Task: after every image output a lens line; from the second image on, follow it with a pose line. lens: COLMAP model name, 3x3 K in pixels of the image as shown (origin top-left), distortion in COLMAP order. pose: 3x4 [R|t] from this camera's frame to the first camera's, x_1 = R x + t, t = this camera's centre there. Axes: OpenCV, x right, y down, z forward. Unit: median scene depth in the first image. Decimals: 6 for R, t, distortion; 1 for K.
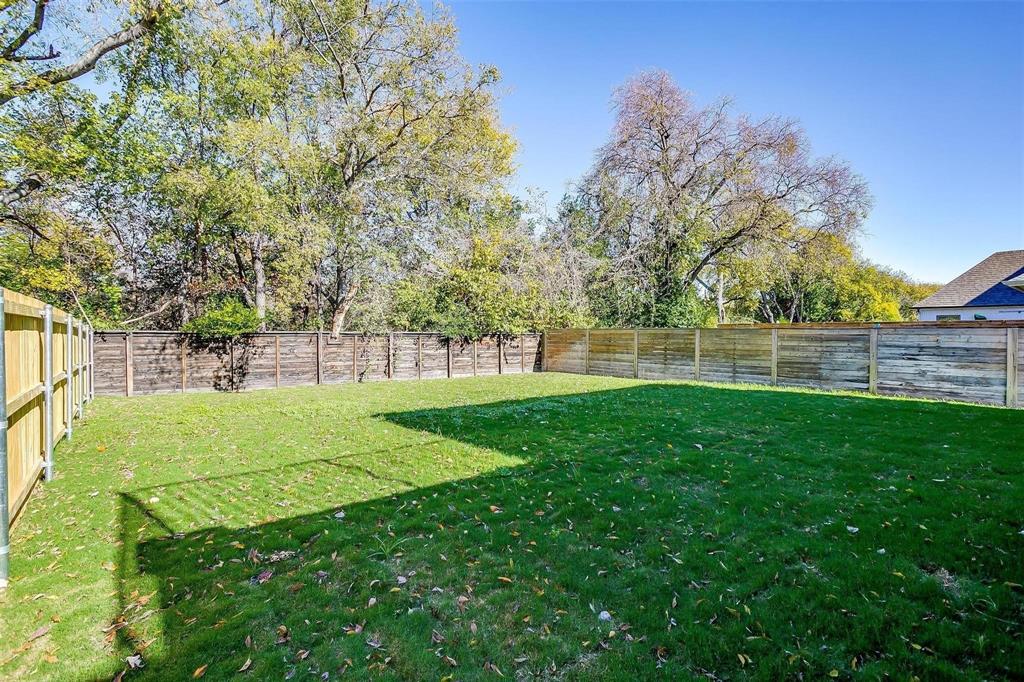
lens RADIAL K [[497.0, 0, 511.8], [0, 497.0, 337.4], [0, 0, 1]] dist [-0.039024, 0.007083]
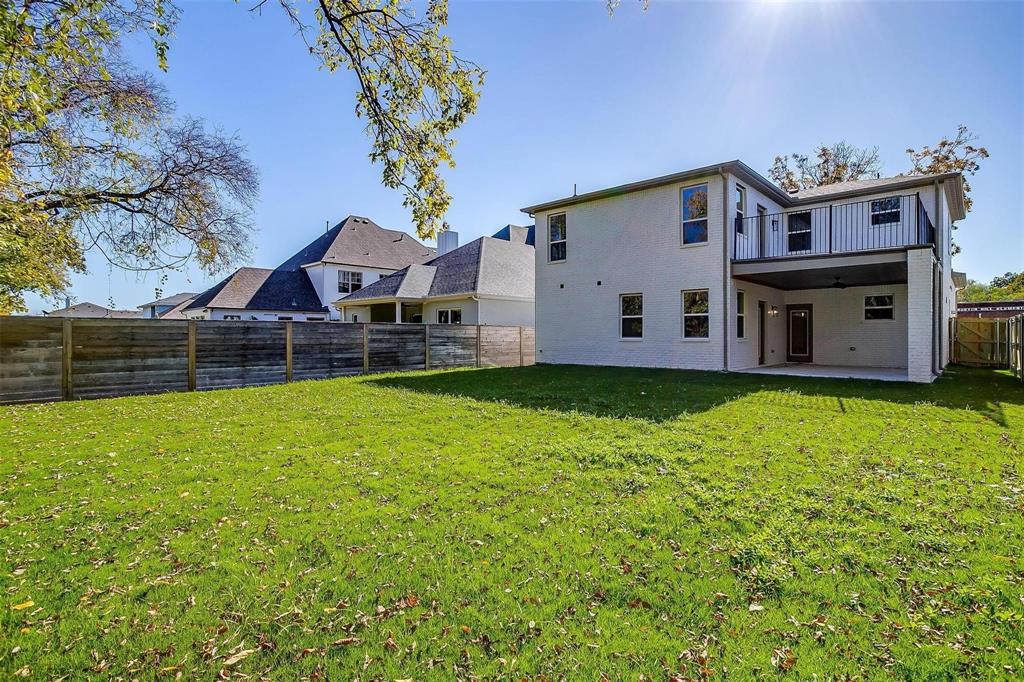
lens RADIAL K [[497.0, 0, 511.8], [0, 497.0, 339.1], [0, 0, 1]] dist [-0.039024, 0.007083]
pose [[-0.120818, -0.010853, 0.992615, -0.582113], [0.010669, 0.999868, 0.012231, 0.006948], [-0.992617, 0.012068, -0.120686, 0.763811]]
